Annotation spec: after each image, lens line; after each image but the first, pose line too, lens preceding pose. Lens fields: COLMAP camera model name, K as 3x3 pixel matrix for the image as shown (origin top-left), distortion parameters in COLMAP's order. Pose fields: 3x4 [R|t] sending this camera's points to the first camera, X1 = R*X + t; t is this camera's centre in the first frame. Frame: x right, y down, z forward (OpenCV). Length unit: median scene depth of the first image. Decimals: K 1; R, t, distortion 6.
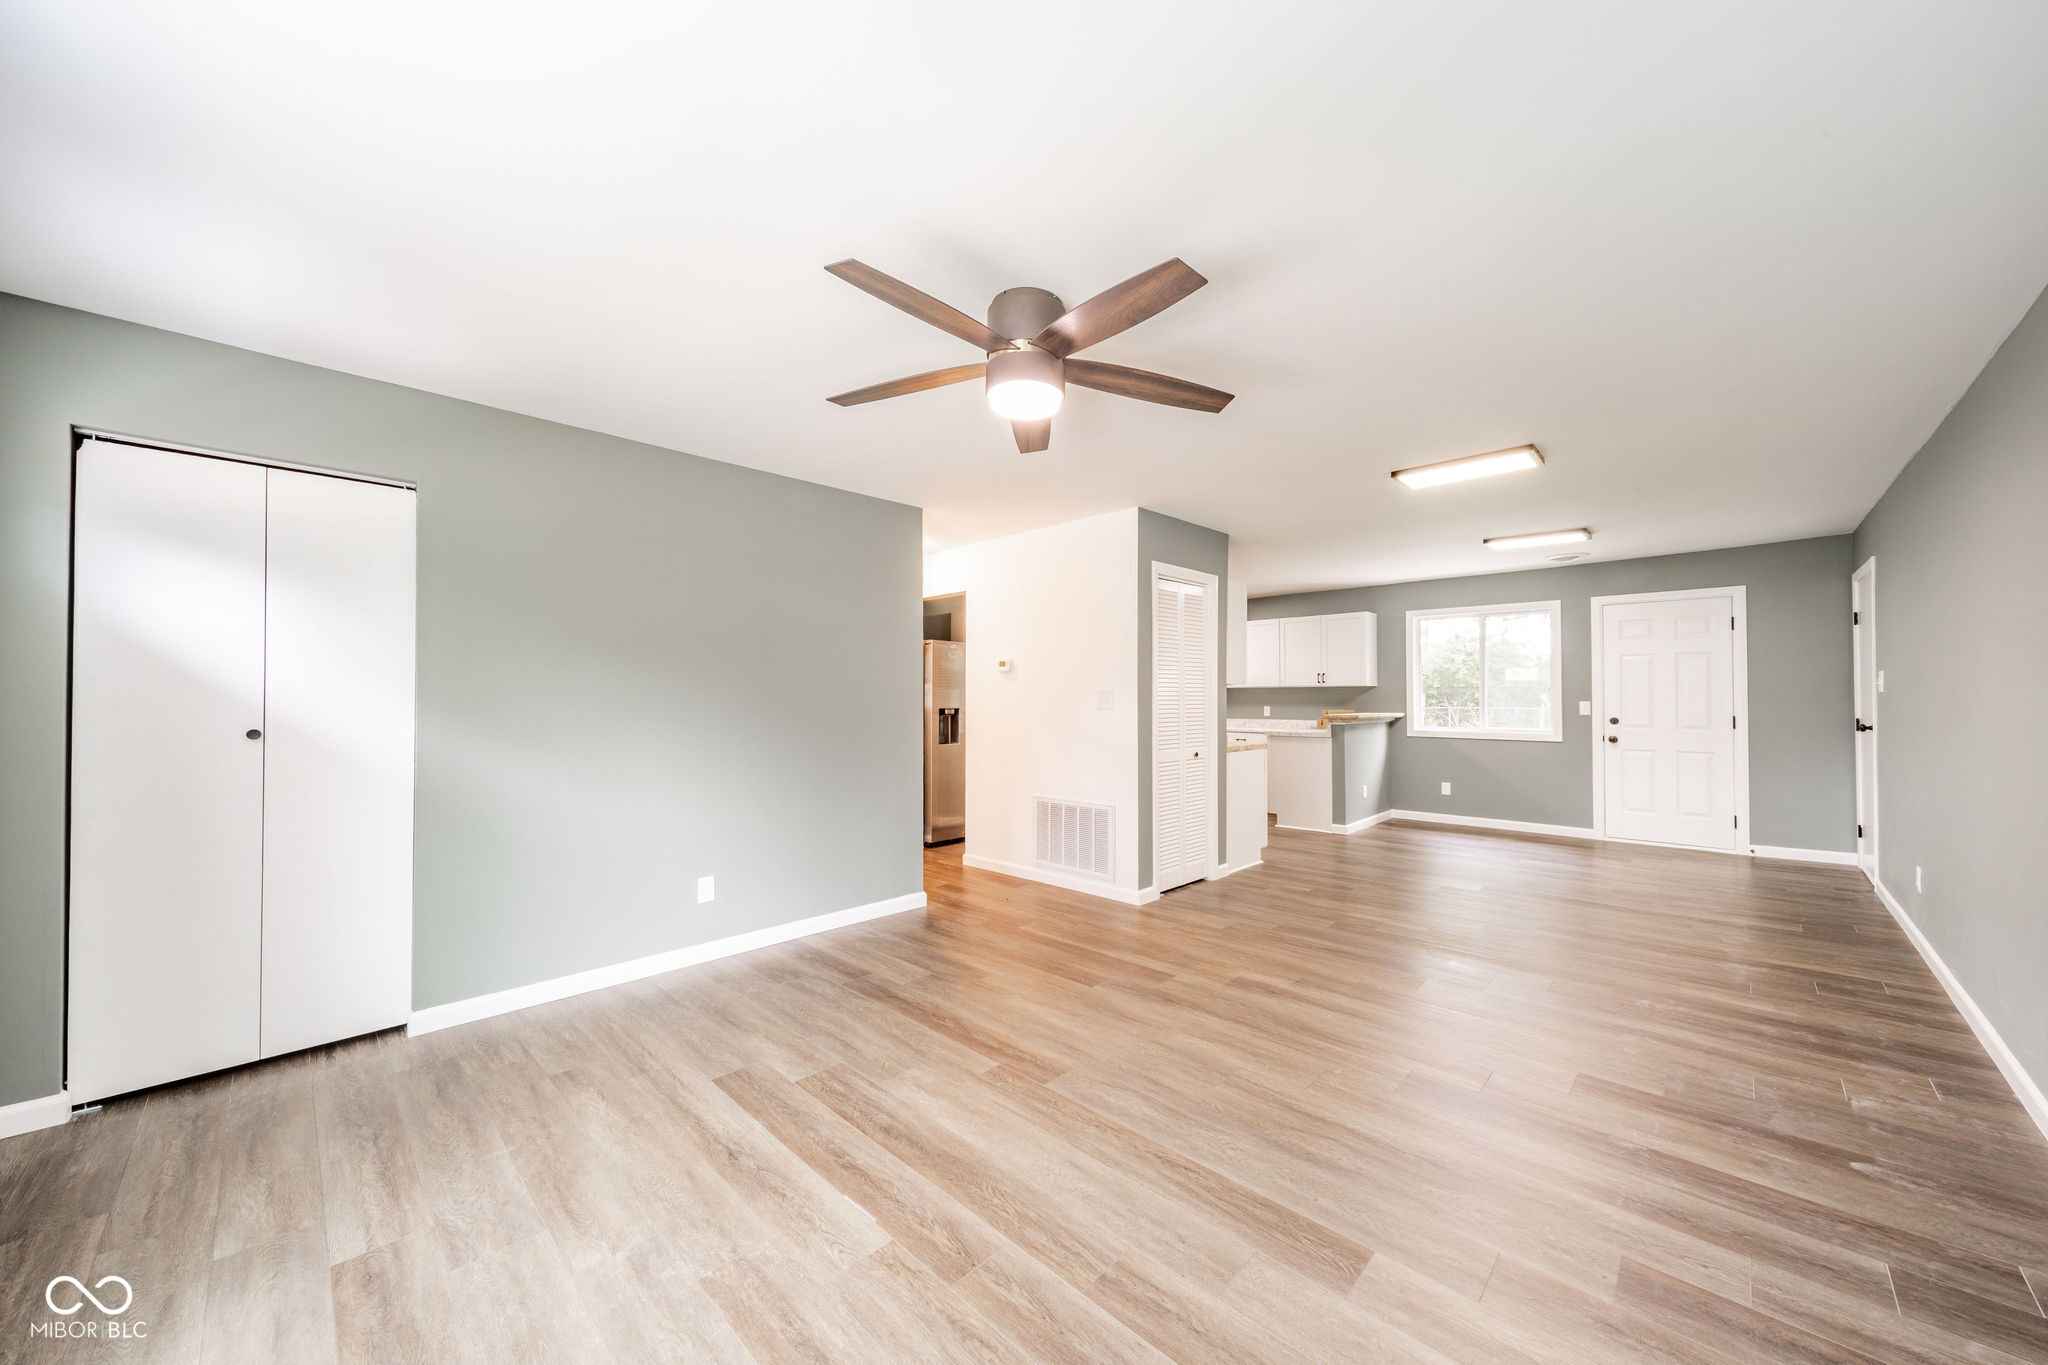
lens RADIAL K [[731.9, 0, 1027.9], [0, 731.9, 689.9], [0, 0, 1]] dist [-0.000185, -0.000745]
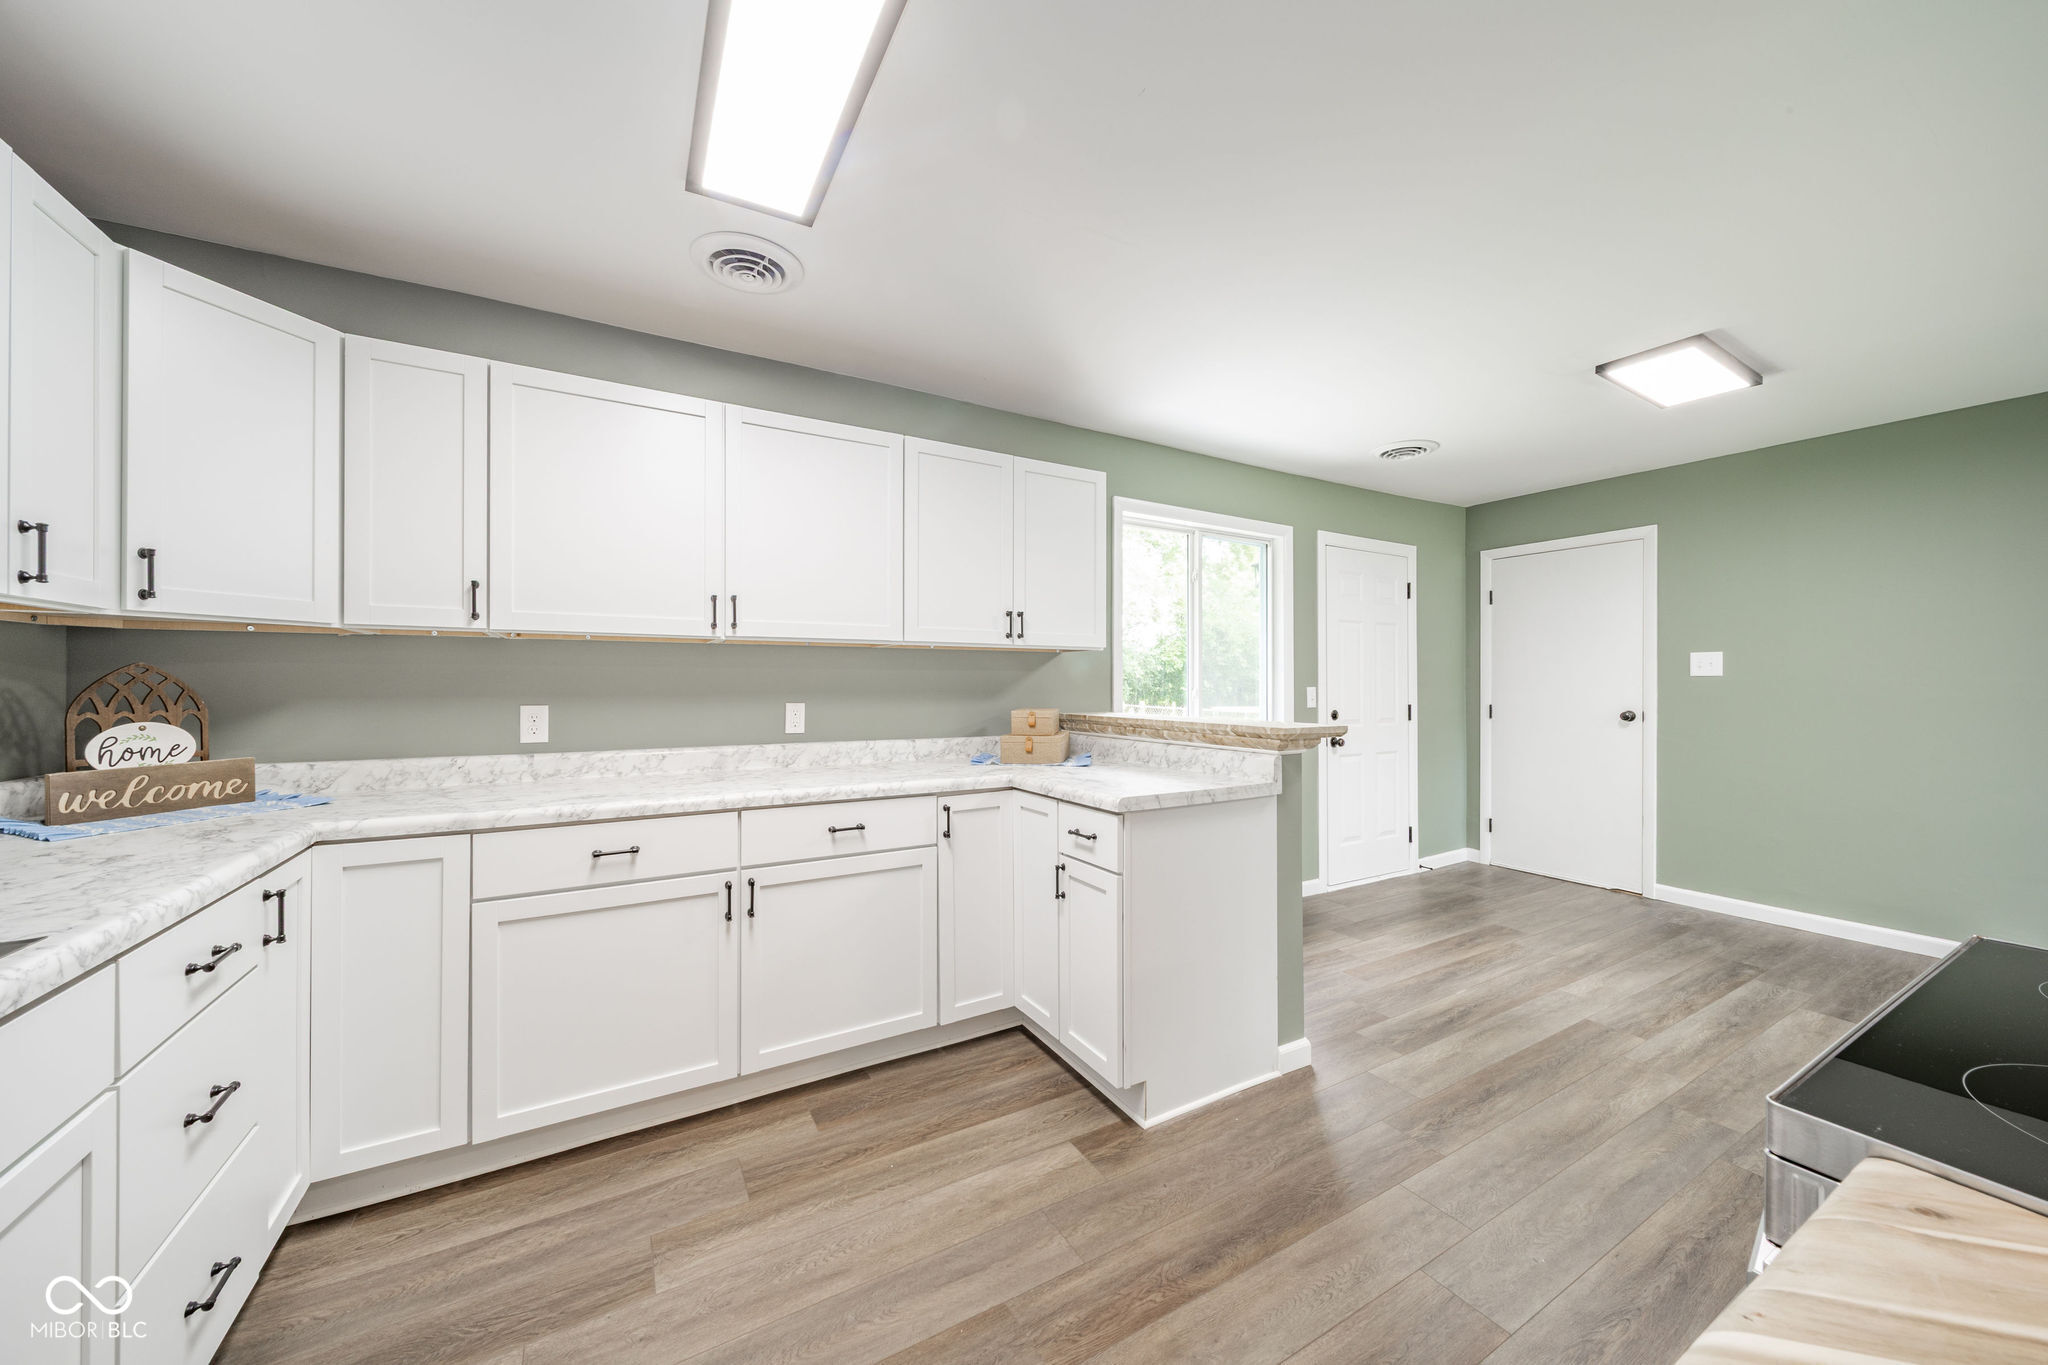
lens RADIAL K [[731.9, 0, 1013.2], [0, 731.9, 683.6], [0, 0, 1]] dist [-0.000185, -0.000745]
pose [[0.273491, 0.003311, 0.961869, 0.056701], [-0.011874, 0.999930, -0.000066, 0.016359], [-0.961801, -0.011403, 0.273511, 1.076915]]
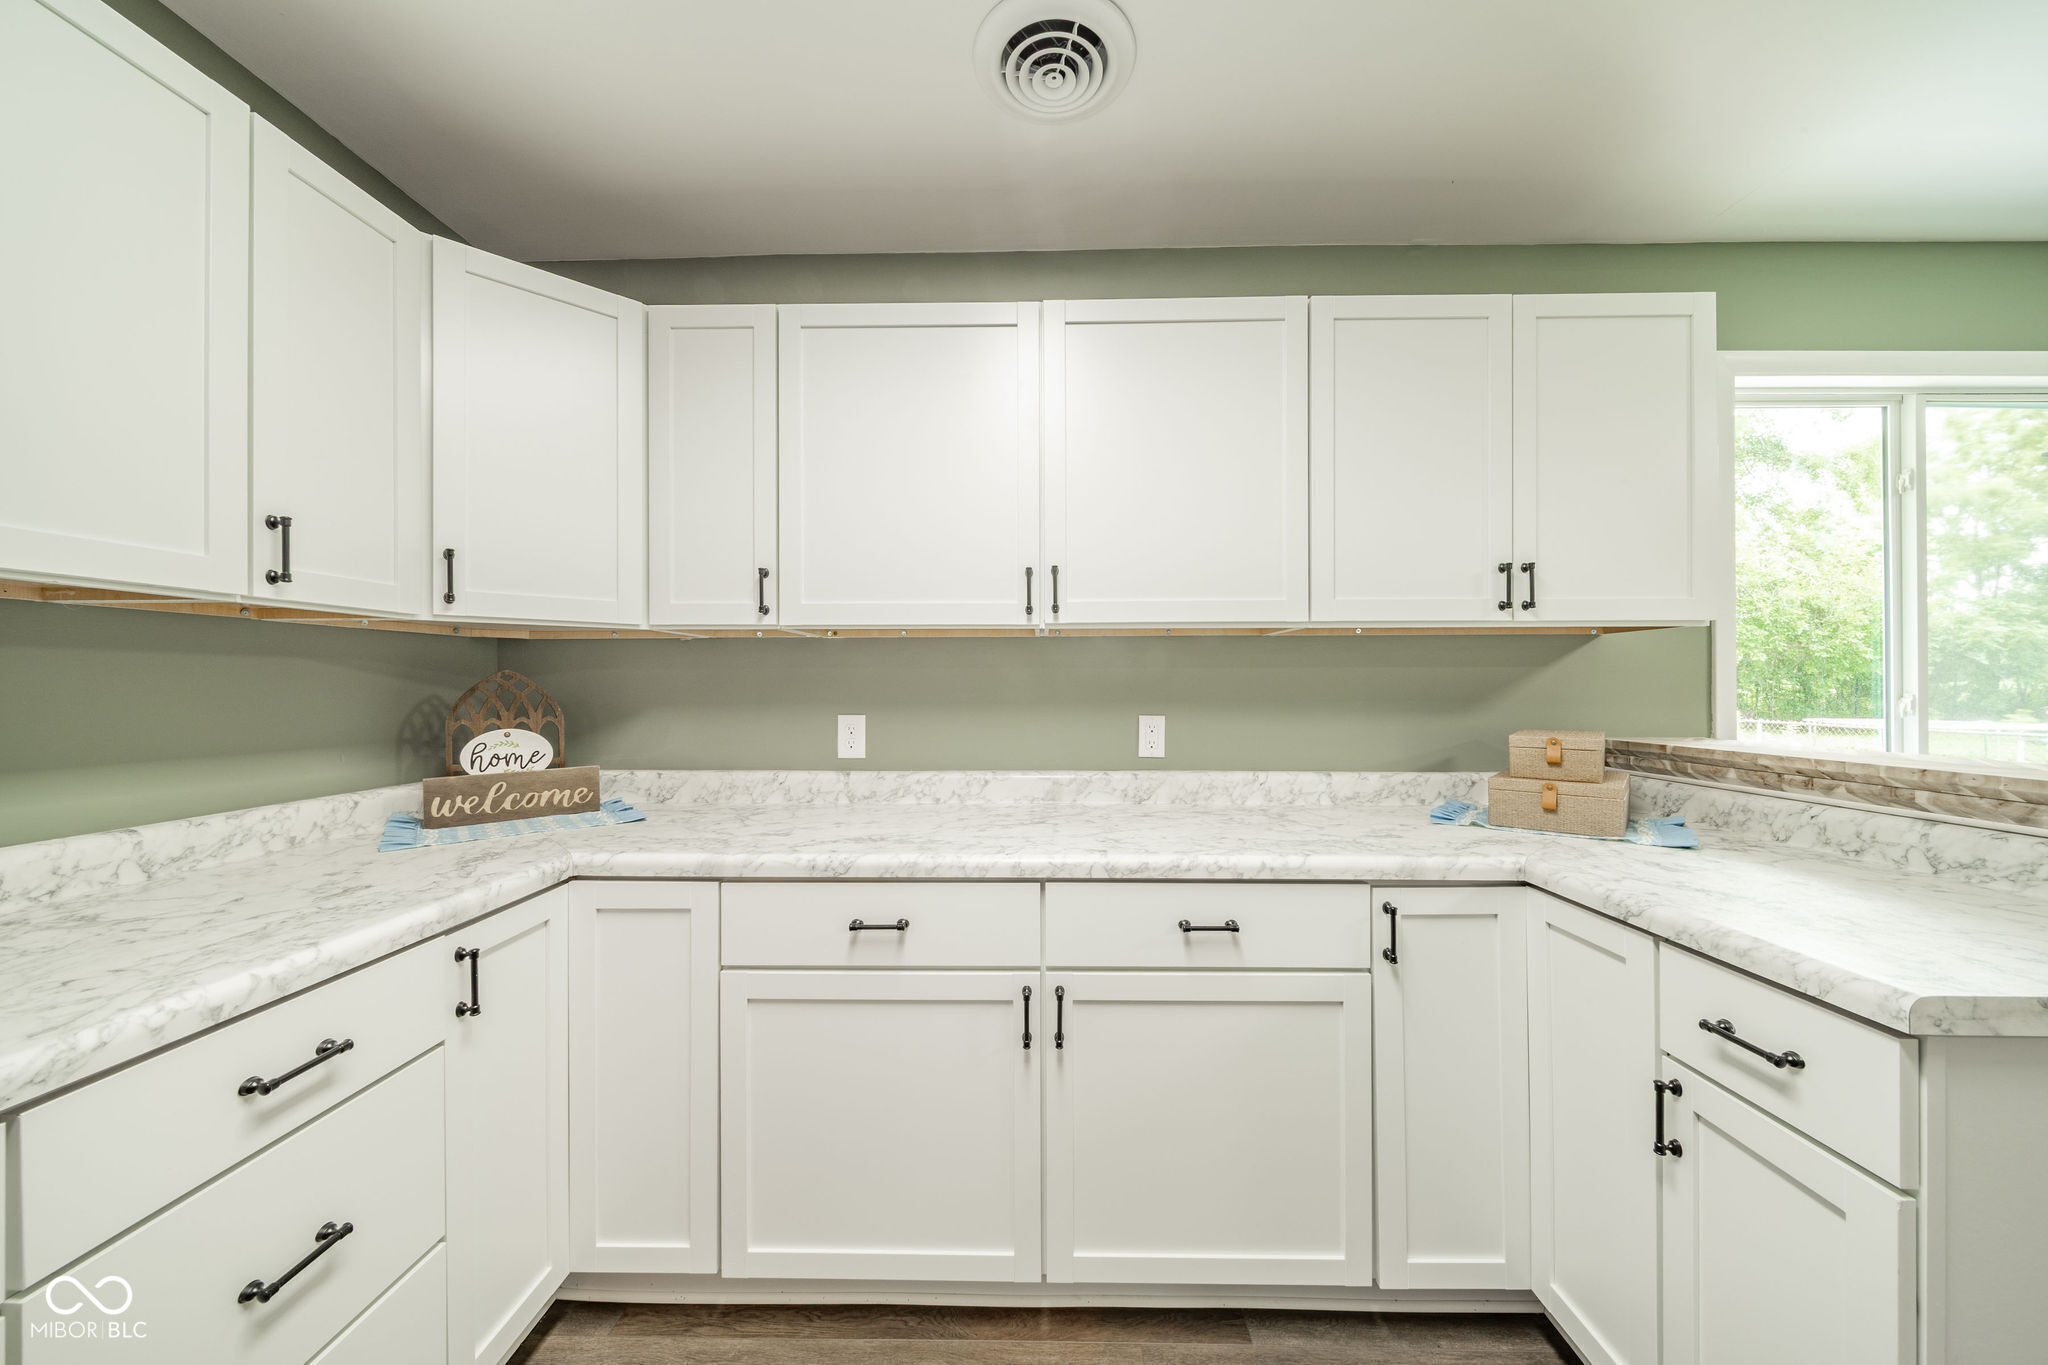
lens RADIAL K [[731.9, 0, 1013.0], [0, 731.9, 685.4], [0, 0, 1]] dist [-0.000185, -0.000745]
pose [[0.734653, 0.001959, 0.678440, 0.178081], [-0.007411, 0.999959, 0.005138, 0.015309], [-0.678403, -0.008802, 0.734637, 1.127856]]
